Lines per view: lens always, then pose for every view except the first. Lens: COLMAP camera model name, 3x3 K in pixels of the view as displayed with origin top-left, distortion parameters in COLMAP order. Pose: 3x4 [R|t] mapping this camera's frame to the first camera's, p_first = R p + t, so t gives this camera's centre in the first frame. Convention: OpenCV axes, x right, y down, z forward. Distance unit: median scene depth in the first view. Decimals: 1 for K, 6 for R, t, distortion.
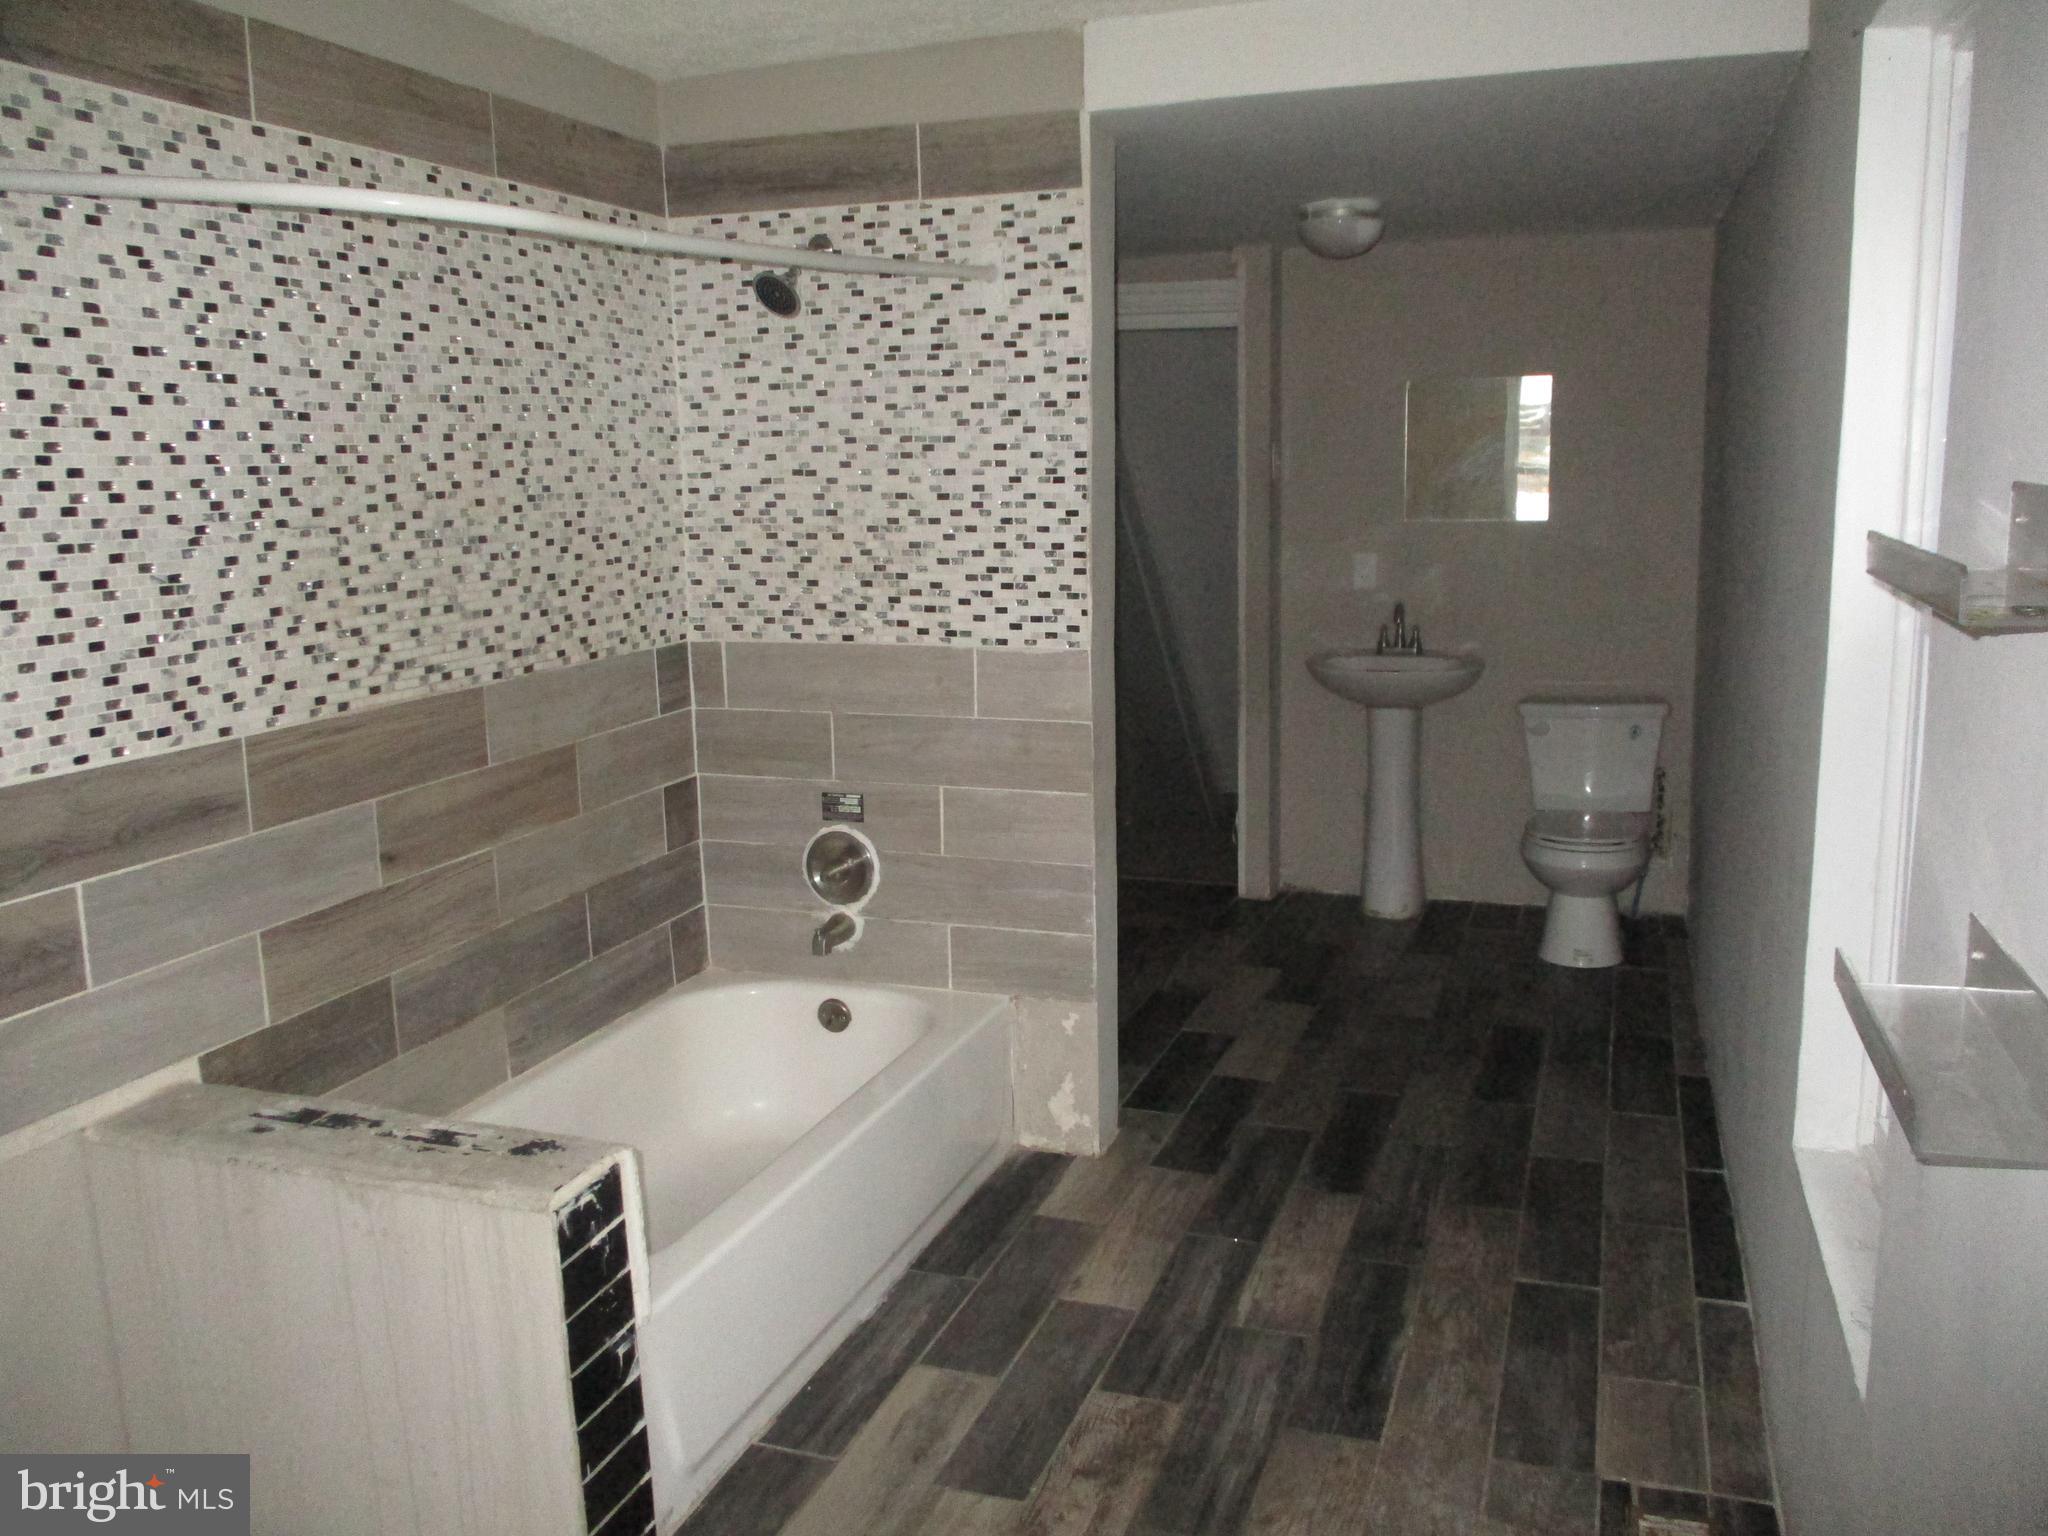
lens RADIAL K [[1642.3, 0, 1024.0], [0, 1642.3, 768.0], [0, 0, 1]] dist [-0.091150, -0.001141]
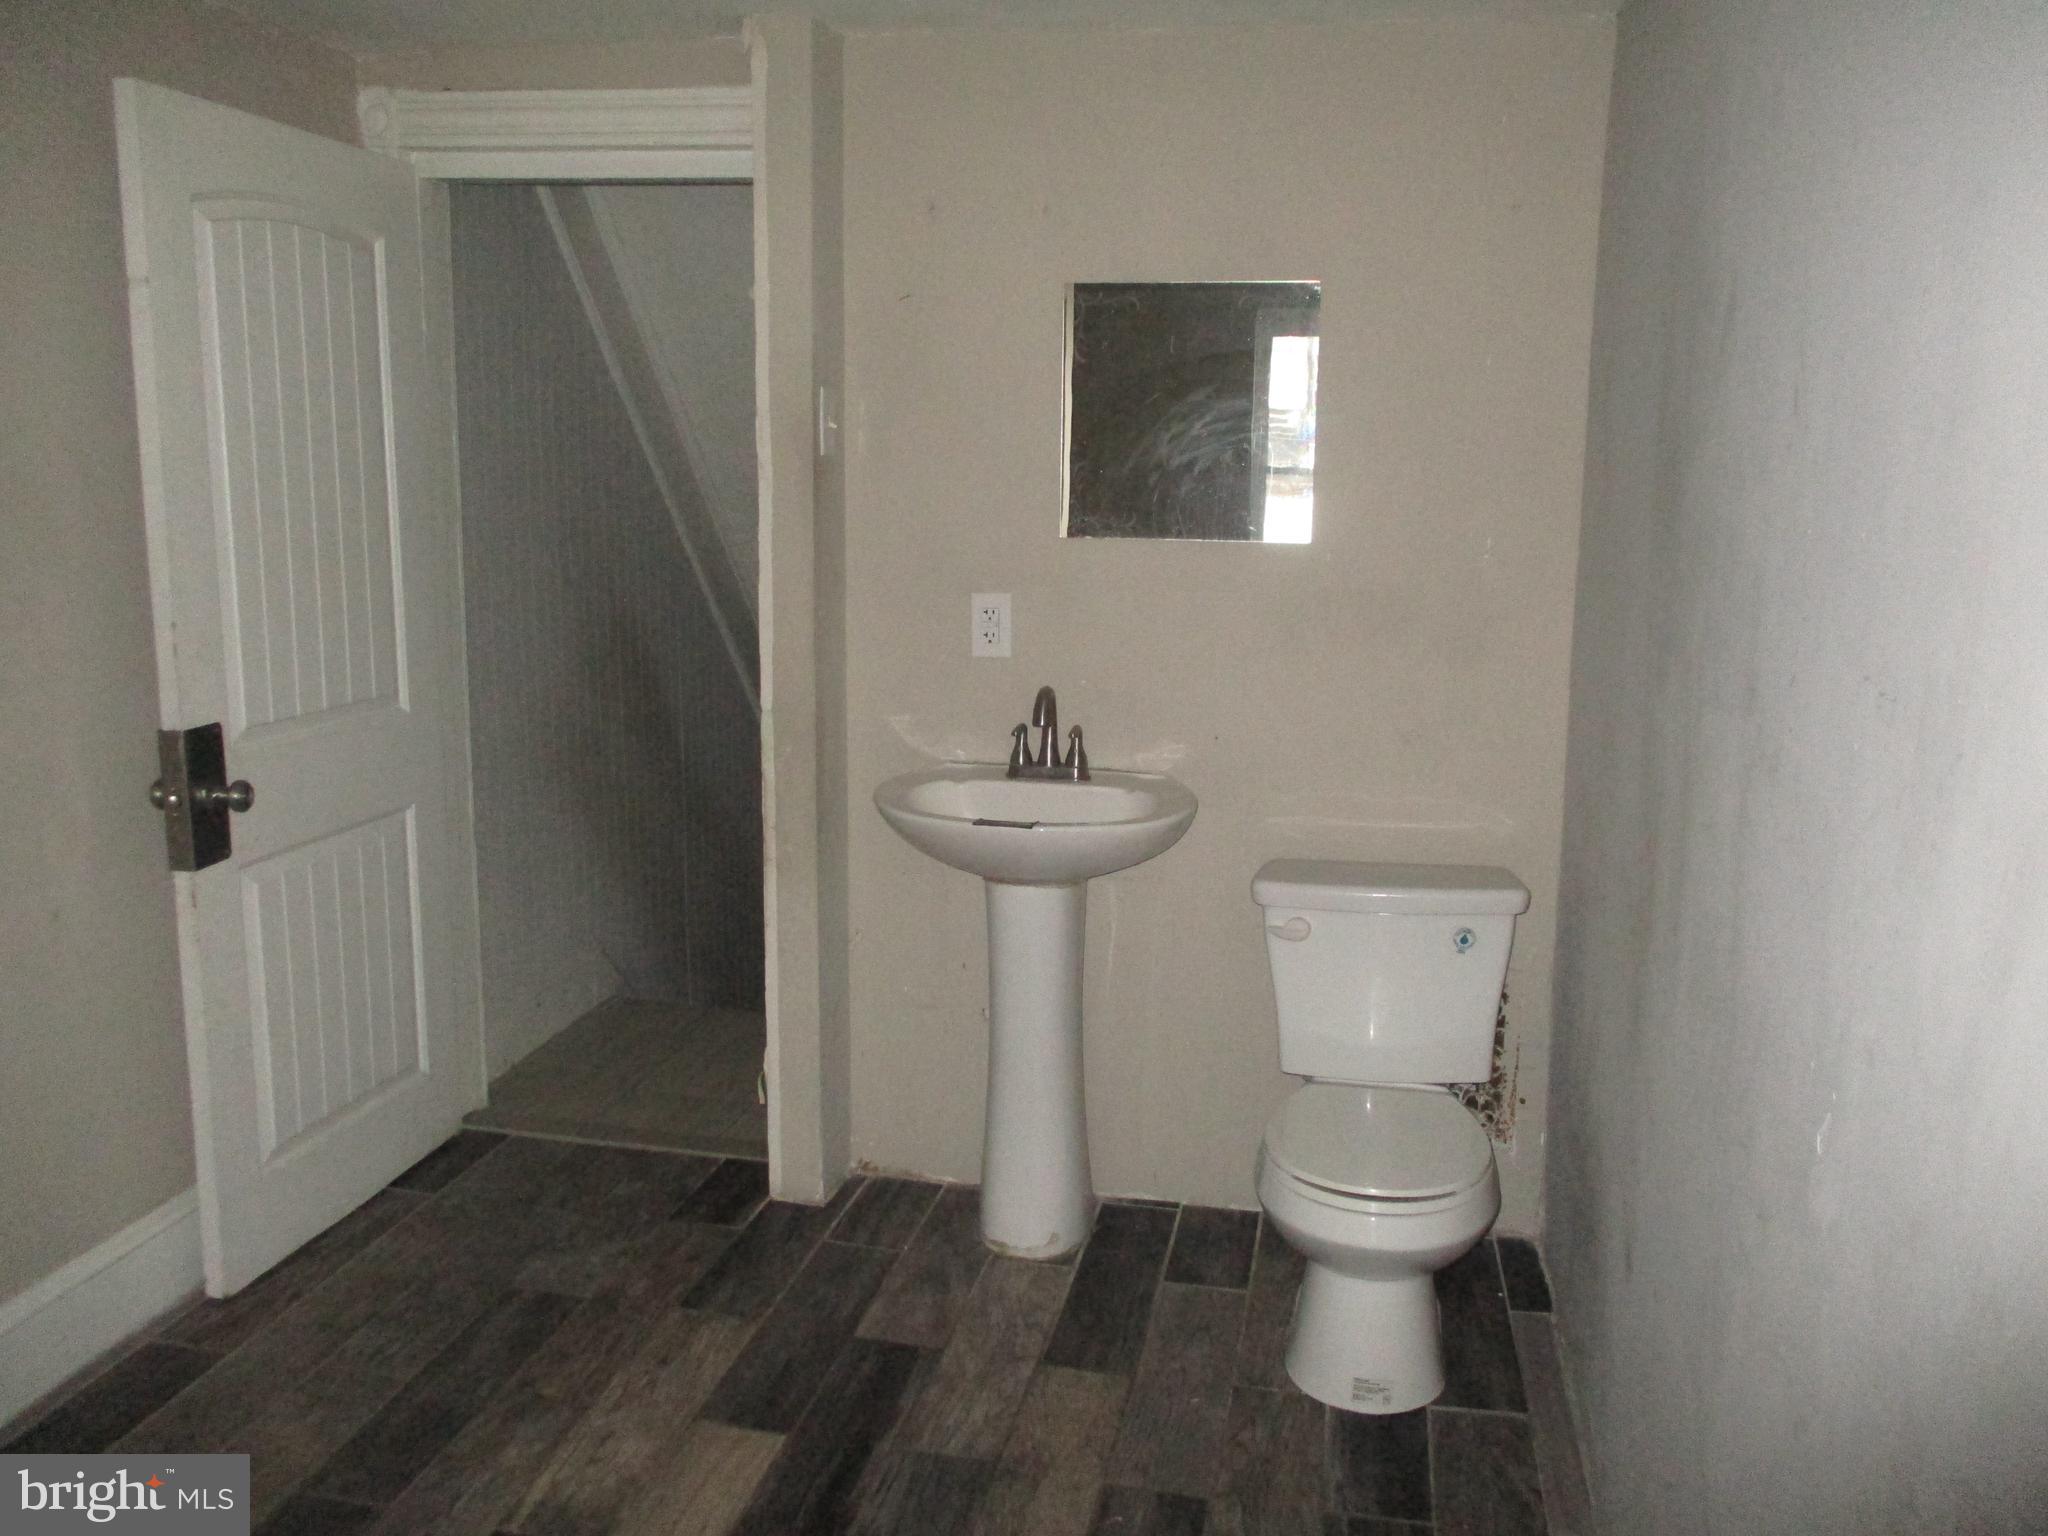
lens RADIAL K [[1642.3, 0, 1024.0], [0, 1642.3, 768.0], [0, 0, 1]] dist [-0.091150, -0.001141]
pose [[0.989204, 0.007528, 0.146351, 0.141694], [-0.007769, 0.999969, 0.001071, -0.074954], [-0.146339, -0.002197, 0.989232, 0.454537]]
